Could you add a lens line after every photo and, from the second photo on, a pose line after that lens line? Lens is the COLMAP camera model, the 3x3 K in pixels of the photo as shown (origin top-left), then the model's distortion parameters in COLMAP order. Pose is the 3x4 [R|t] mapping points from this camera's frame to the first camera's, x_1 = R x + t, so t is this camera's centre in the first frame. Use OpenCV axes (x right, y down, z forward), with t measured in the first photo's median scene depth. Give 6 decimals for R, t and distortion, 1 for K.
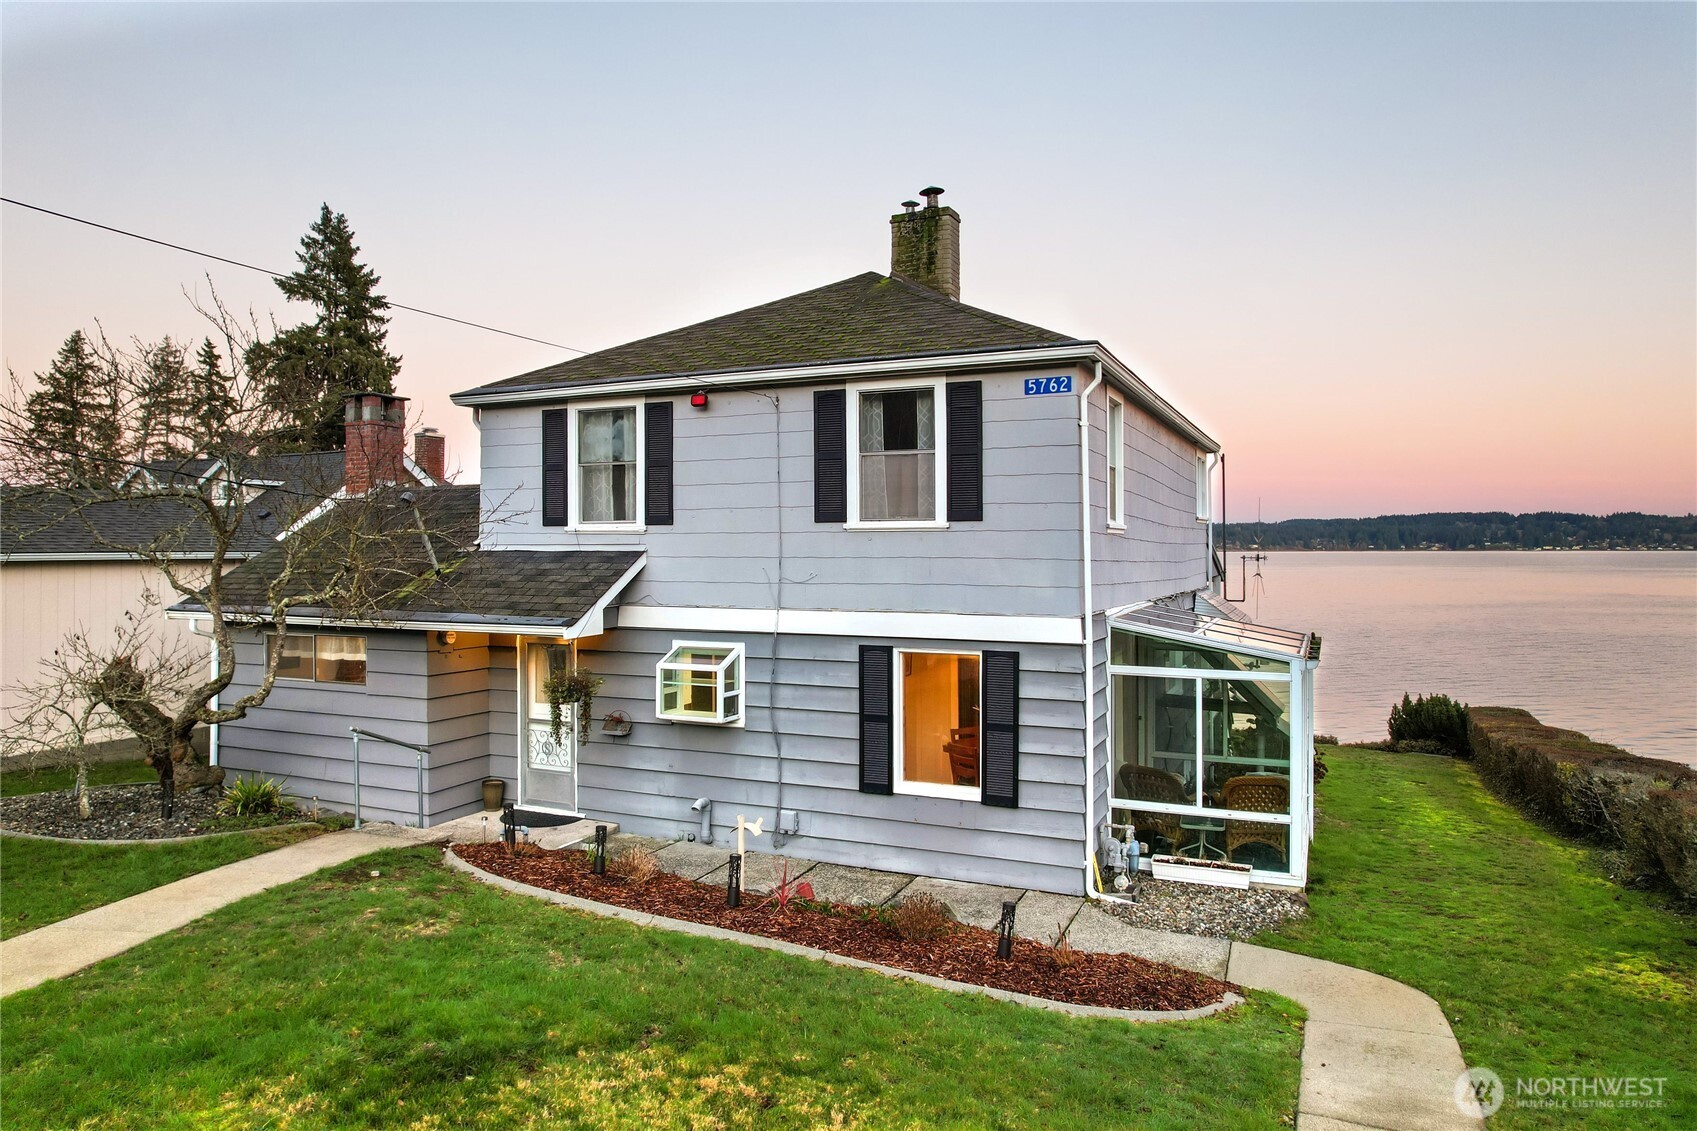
lens RADIAL K [[1080.9, 0, 848.5], [0, 1080.9, 565.5], [0, 0, 1]] dist [-0.066690, 0.062988]
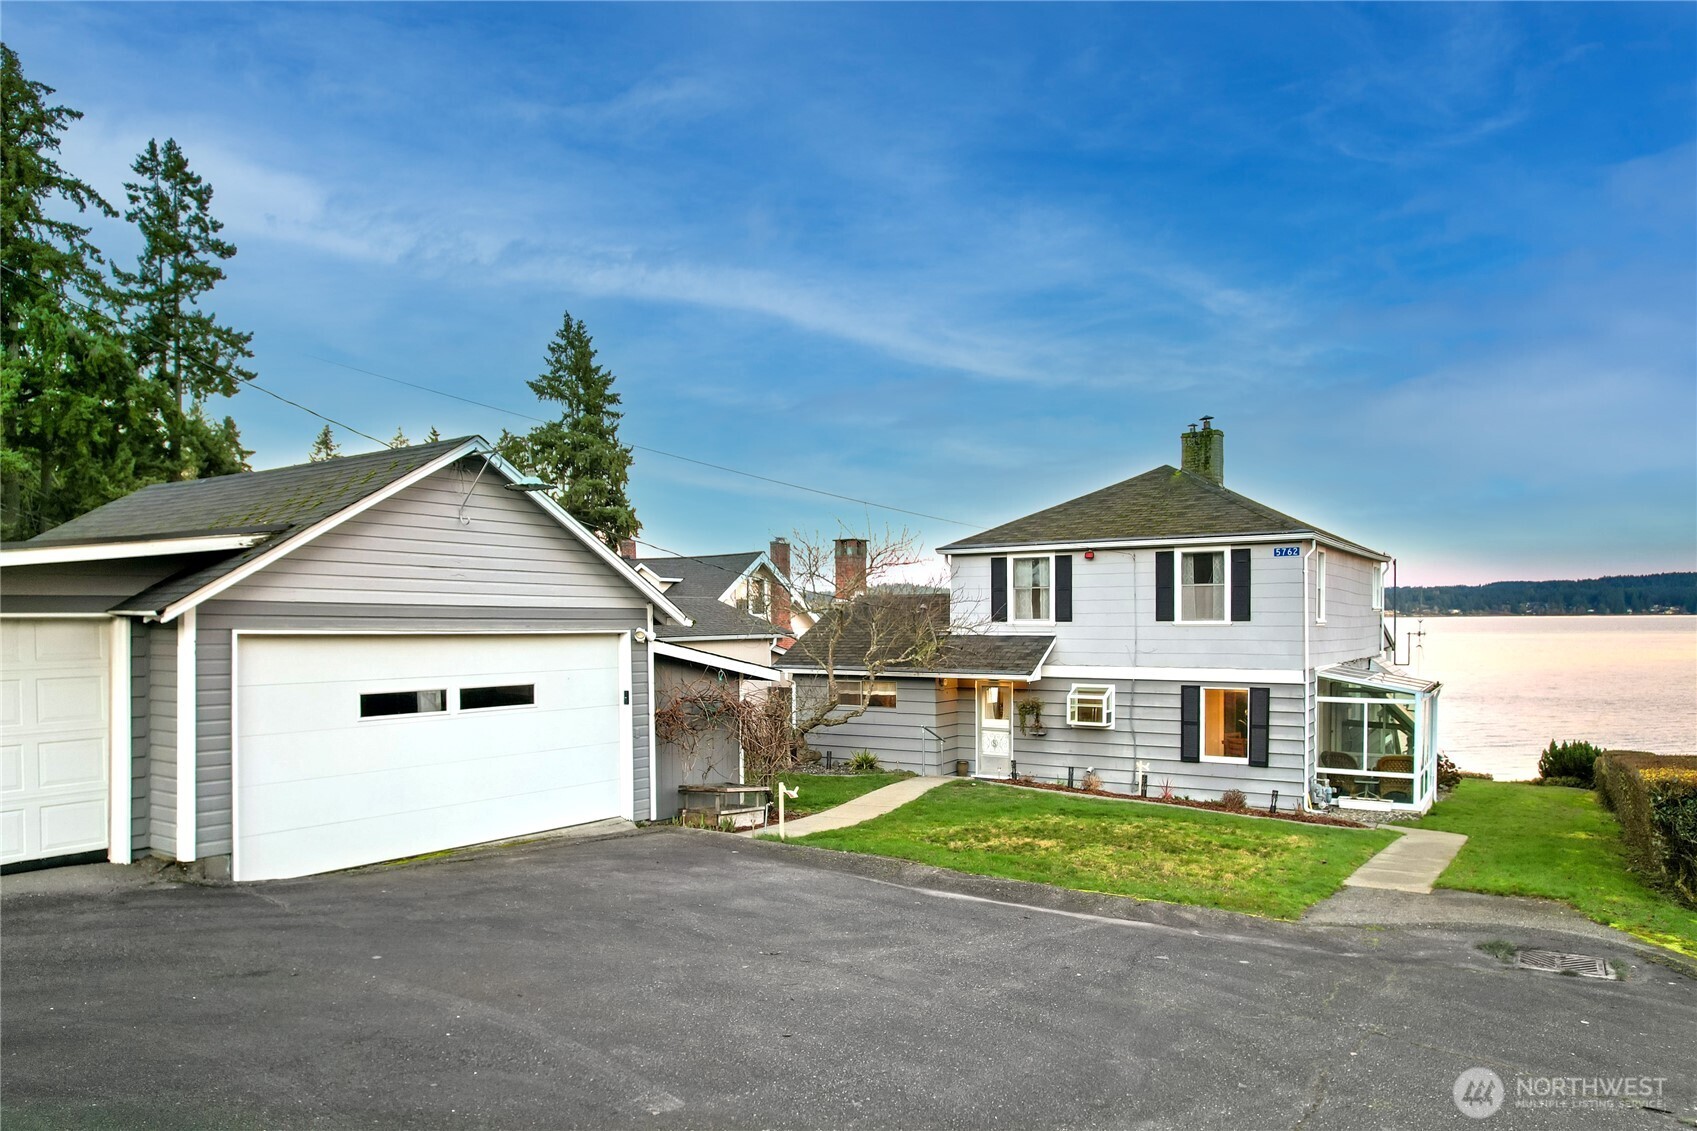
lens RADIAL K [[1082.2, 0, 855.9], [0, 1082.2, 681.5], [0, 0, 1]] dist [-0.059475, 0.059135]
pose [[0.989078, 0.003171, -0.147359, -0.261100], [0.003492, 0.998984, 0.044933, -0.019607], [0.147352, -0.044957, 0.988062, -0.912854]]
